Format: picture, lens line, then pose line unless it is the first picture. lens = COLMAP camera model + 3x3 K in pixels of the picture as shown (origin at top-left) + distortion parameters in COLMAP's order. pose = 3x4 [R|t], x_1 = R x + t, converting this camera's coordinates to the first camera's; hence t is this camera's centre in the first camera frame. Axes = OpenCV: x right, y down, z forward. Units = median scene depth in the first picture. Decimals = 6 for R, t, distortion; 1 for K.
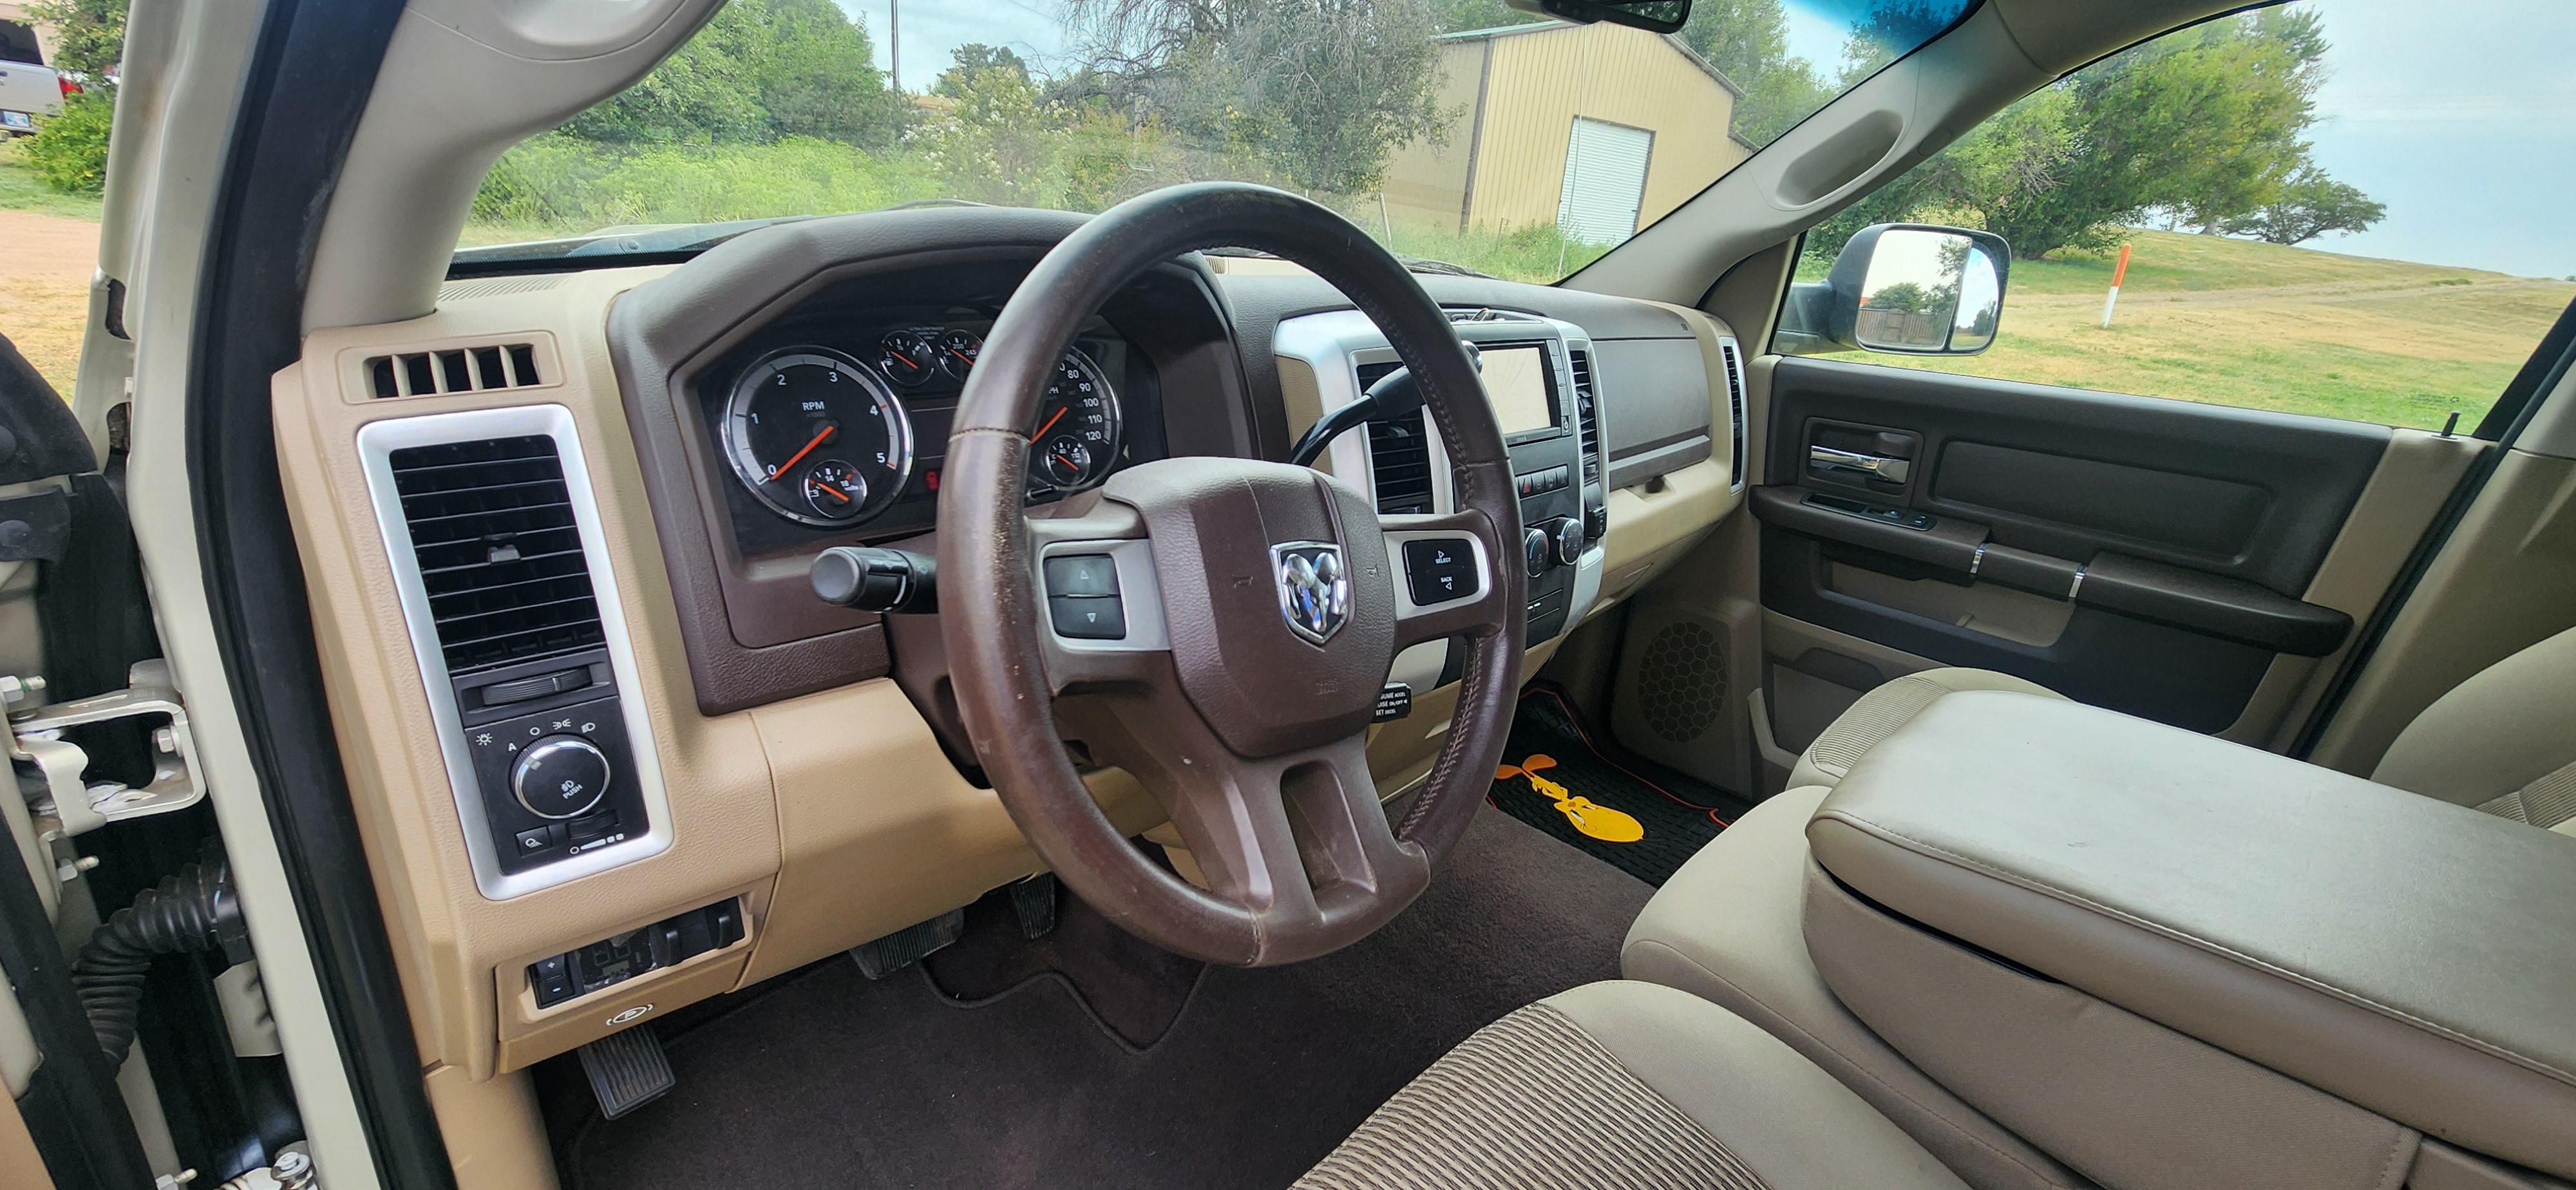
lens RADIAL K [[1037.6, 0, 1288.0], [0, 1037.6, 595.0], [0, 0, 1]] dist [0.010495, -0.011515]
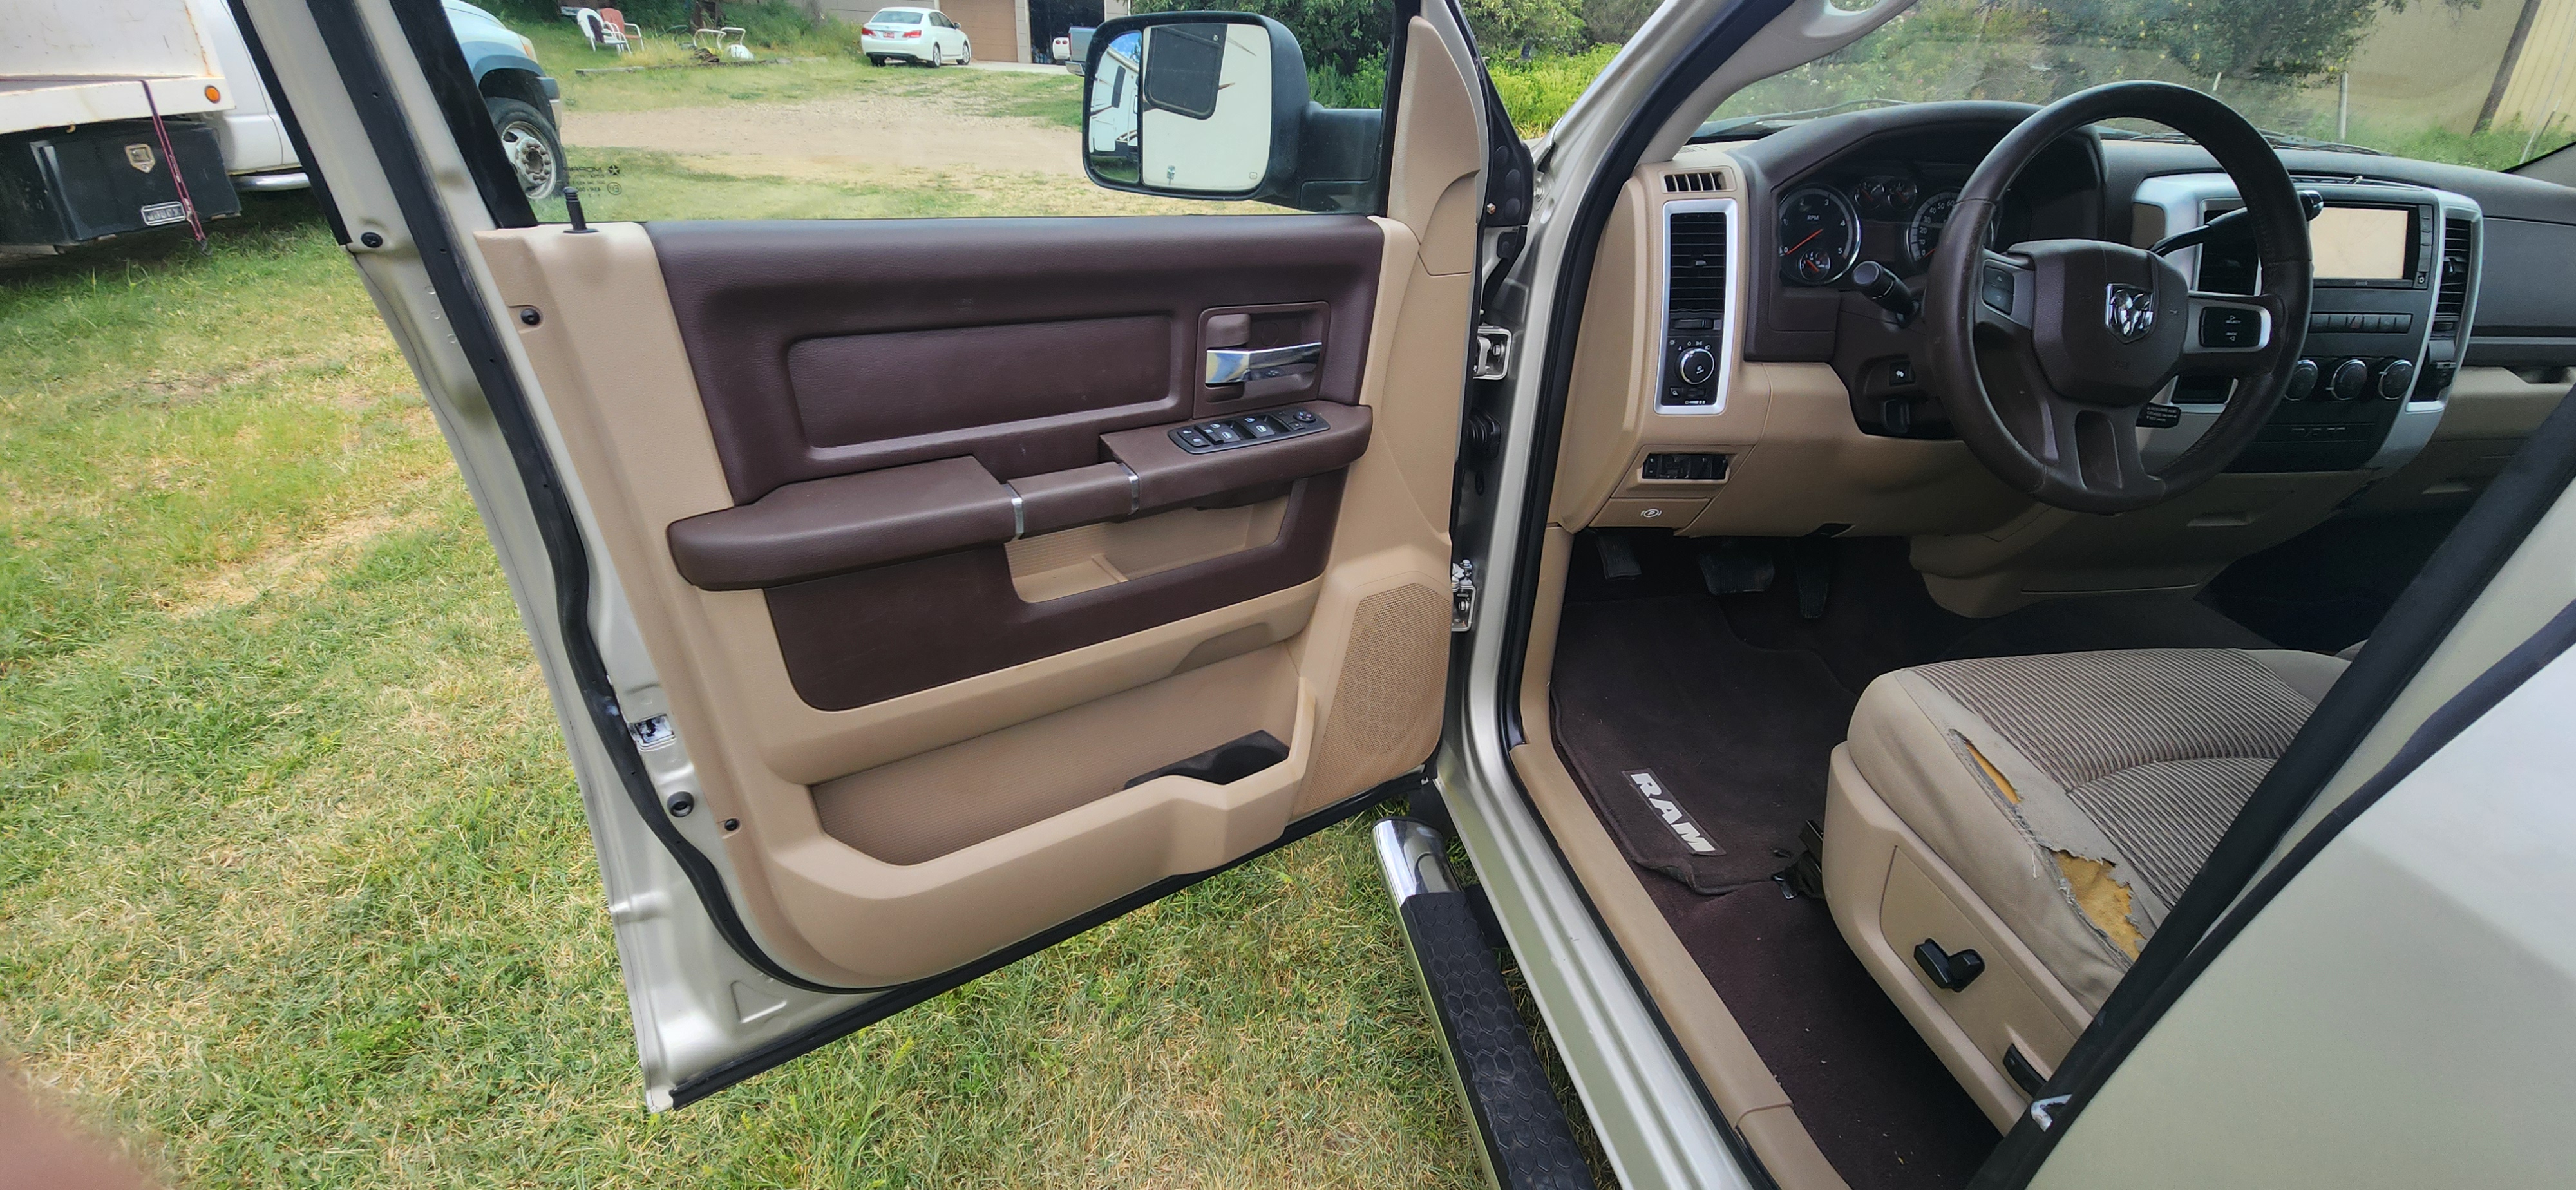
lens RADIAL K [[1037.6, 0, 1288.0], [0, 1037.6, 595.0], [0, 0, 1]] dist [0.010495, -0.011515]
pose [[0.787106, 0.231813, -0.571601, 0.019581], [-0.186635, 0.972759, 0.137503, 0.481361], [0.587905, -0.001549, 0.808929, -1.279064]]
